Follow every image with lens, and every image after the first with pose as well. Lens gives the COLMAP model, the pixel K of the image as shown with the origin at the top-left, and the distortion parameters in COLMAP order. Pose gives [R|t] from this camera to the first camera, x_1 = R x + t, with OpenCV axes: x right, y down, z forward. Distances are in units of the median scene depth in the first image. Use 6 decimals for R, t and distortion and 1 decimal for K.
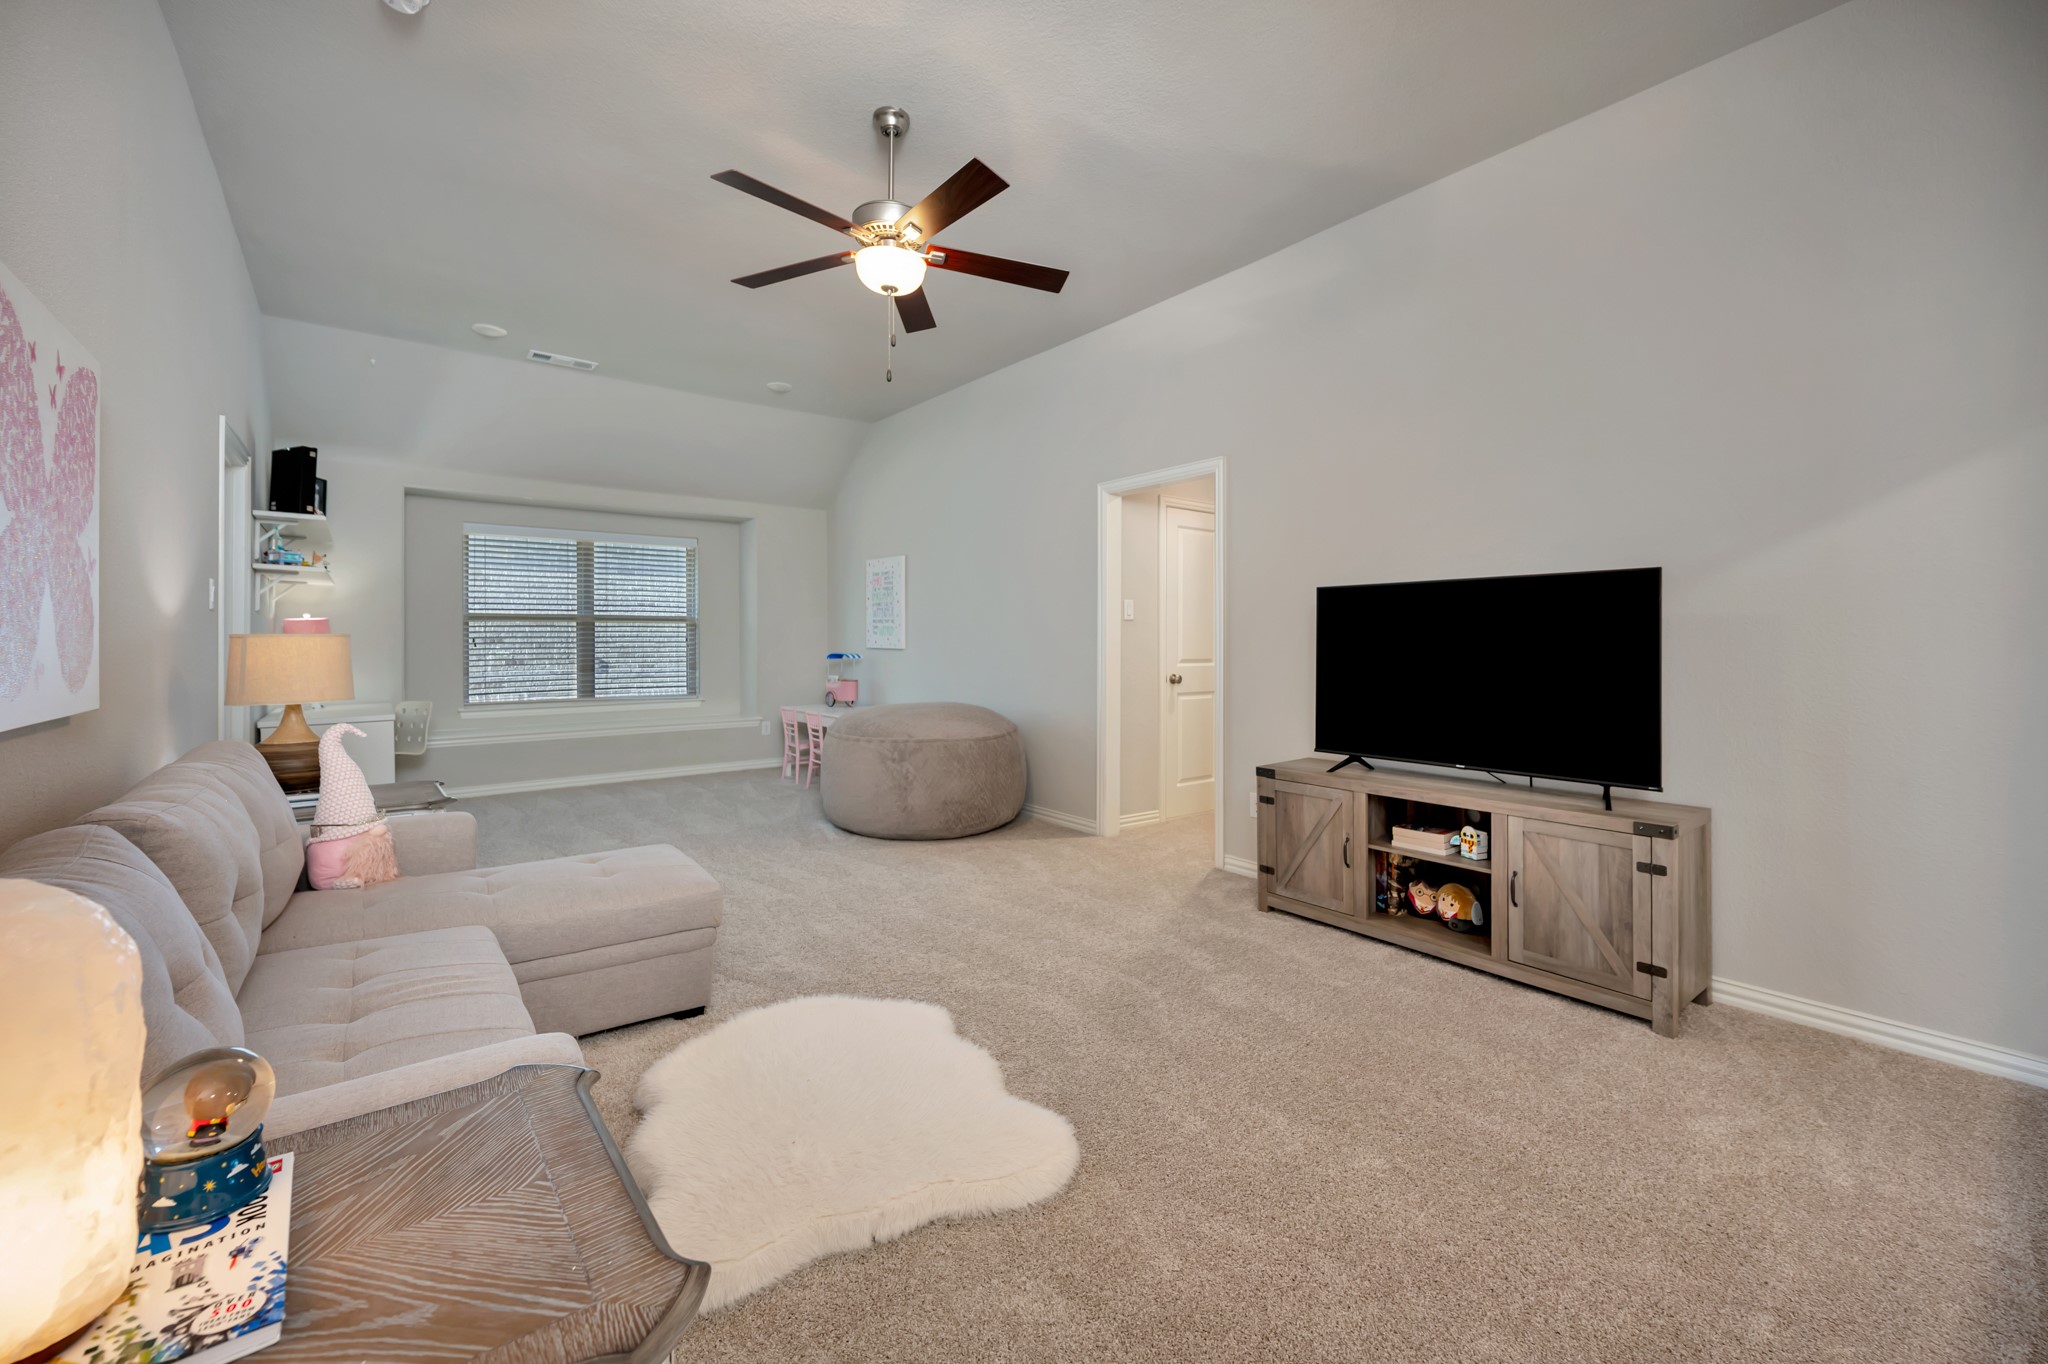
lens RADIAL K [[817.3, 0, 1044.9], [0, 817.3, 641.5], [0, 0, 1]] dist [-0.013150, 0.004060]
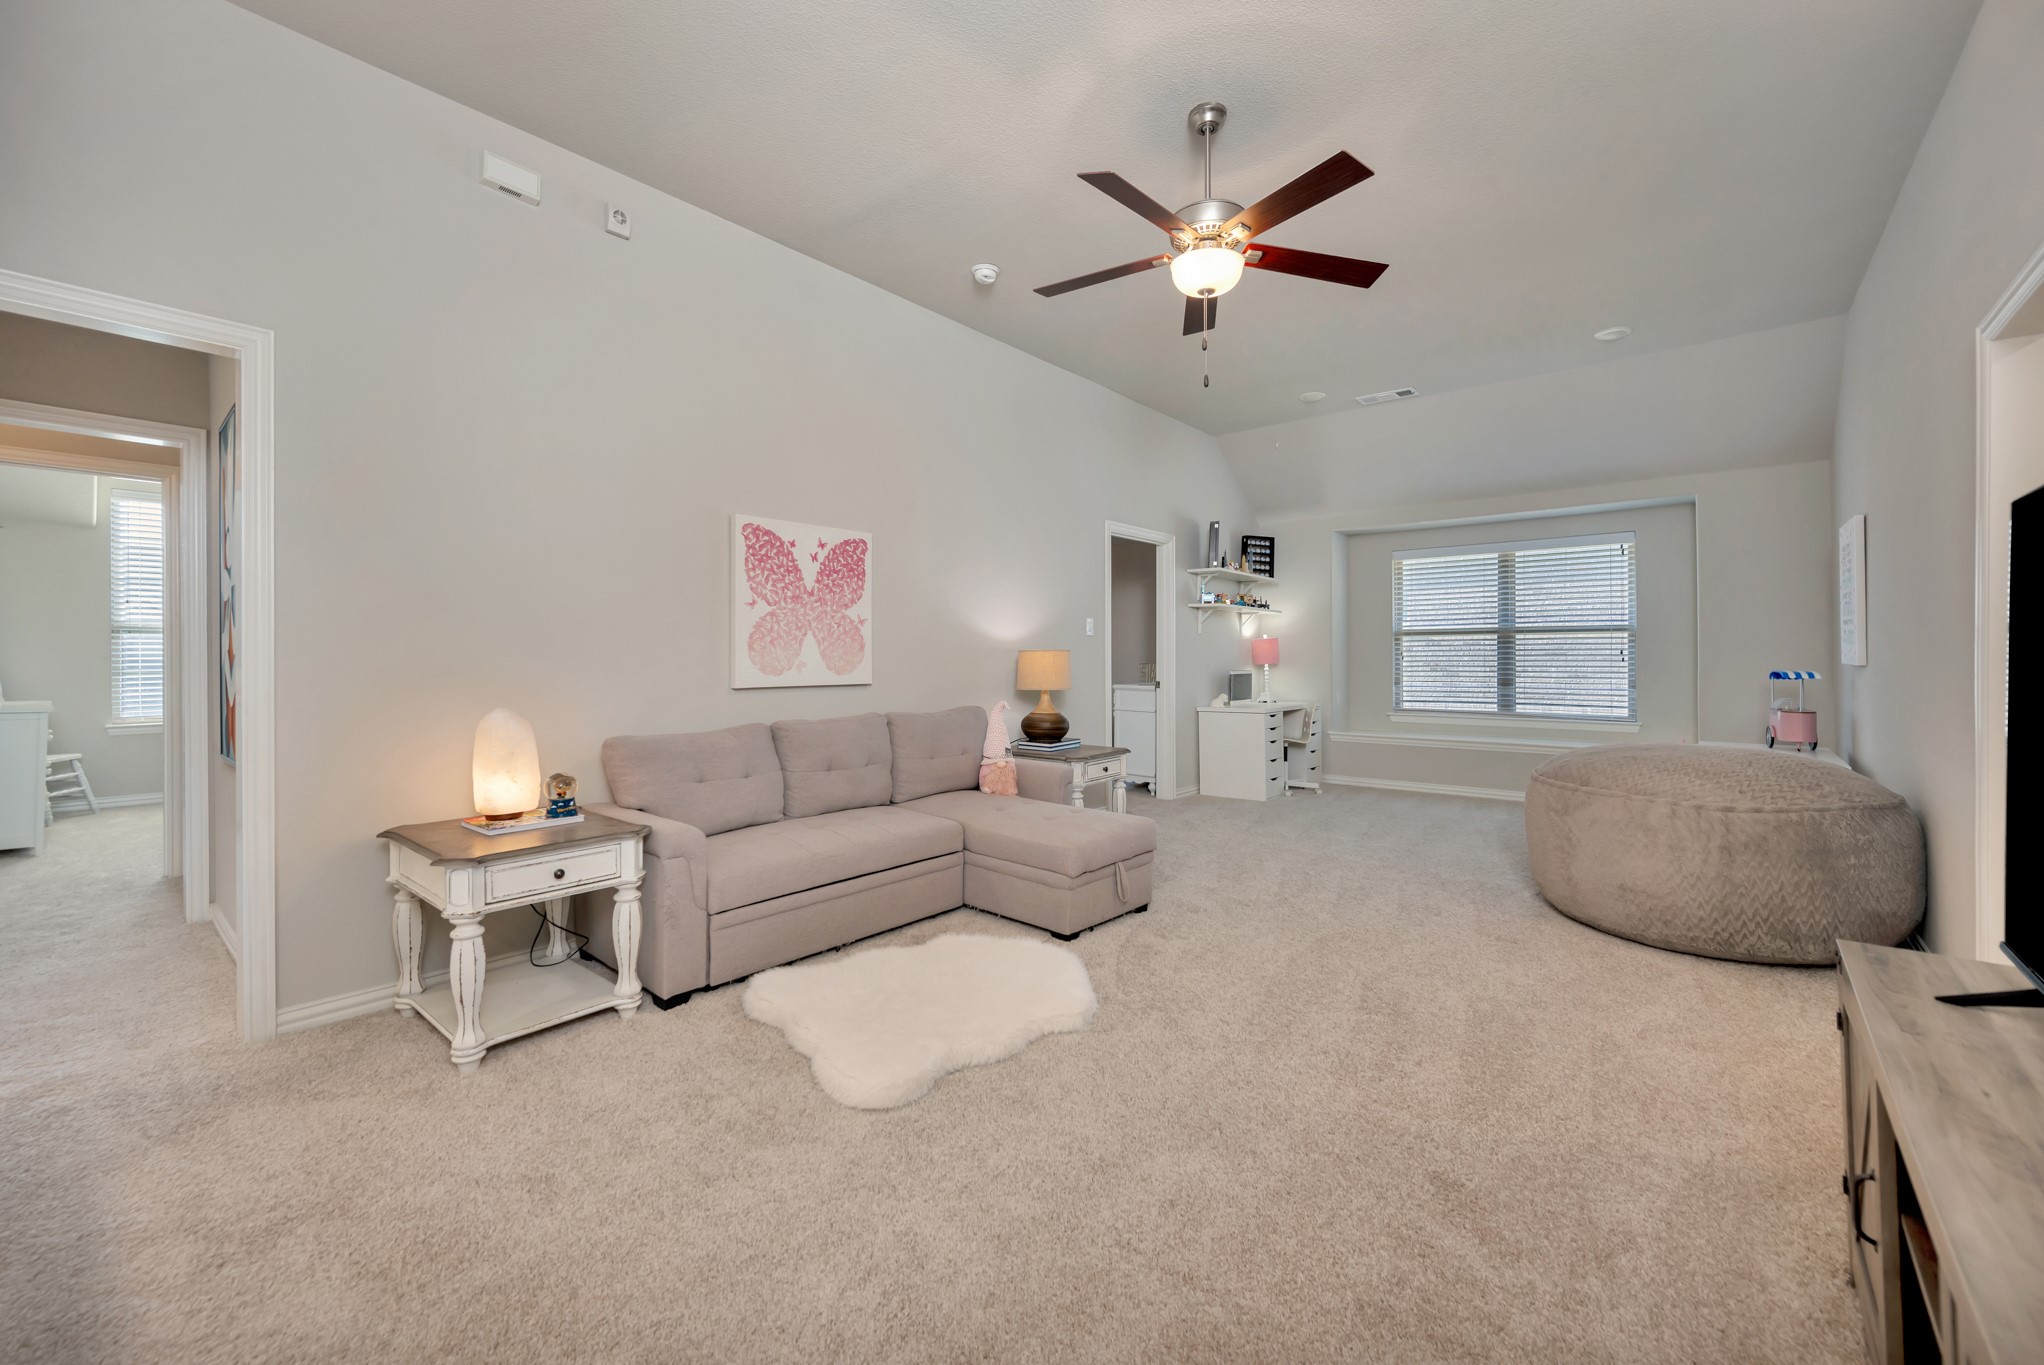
lens RADIAL K [[815.7, 0, 1026.6], [0, 815.7, 661.2], [0, 0, 1]] dist [-0.013150, 0.004060]
pose [[0.186400, 0.007056, -0.982449, 0.355159], [-0.000078, 0.999974, 0.007167, 0.001419], [0.982474, -0.001260, 0.186396, 0.294566]]
